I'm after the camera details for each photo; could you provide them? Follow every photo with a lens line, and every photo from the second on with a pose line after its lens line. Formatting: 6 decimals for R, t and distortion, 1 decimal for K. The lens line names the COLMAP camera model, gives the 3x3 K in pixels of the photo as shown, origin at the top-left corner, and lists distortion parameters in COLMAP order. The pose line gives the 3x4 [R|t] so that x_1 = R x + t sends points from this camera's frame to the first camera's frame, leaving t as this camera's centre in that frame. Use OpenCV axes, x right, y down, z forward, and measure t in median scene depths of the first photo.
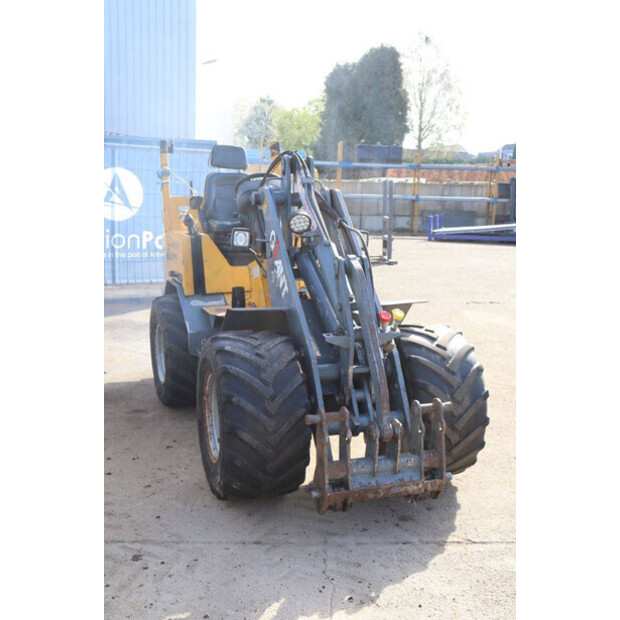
lens RADIAL K [[702.1, 0, 308.6], [0, 702.1, 312.8], [0, 0, 1]] dist [-0.031758, 0.000000]
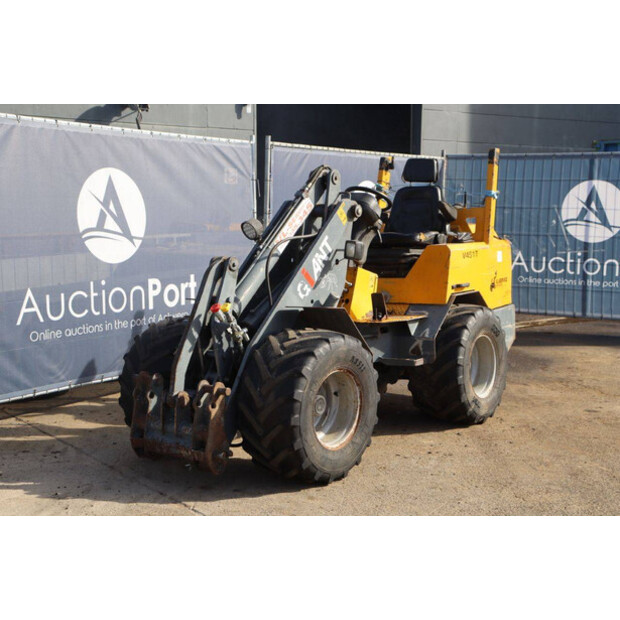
lens RADIAL K [[949.5, 0, 317.3], [0, 949.5, 302.4], [0, 0, 1]] dist [0.097820, 0.000000]
pose [[0.554339, 0.059106, -0.830189, 1.433716], [-0.127069, 0.991792, -0.014236, -0.002384], [0.822534, 0.113383, 0.557300, 0.248337]]
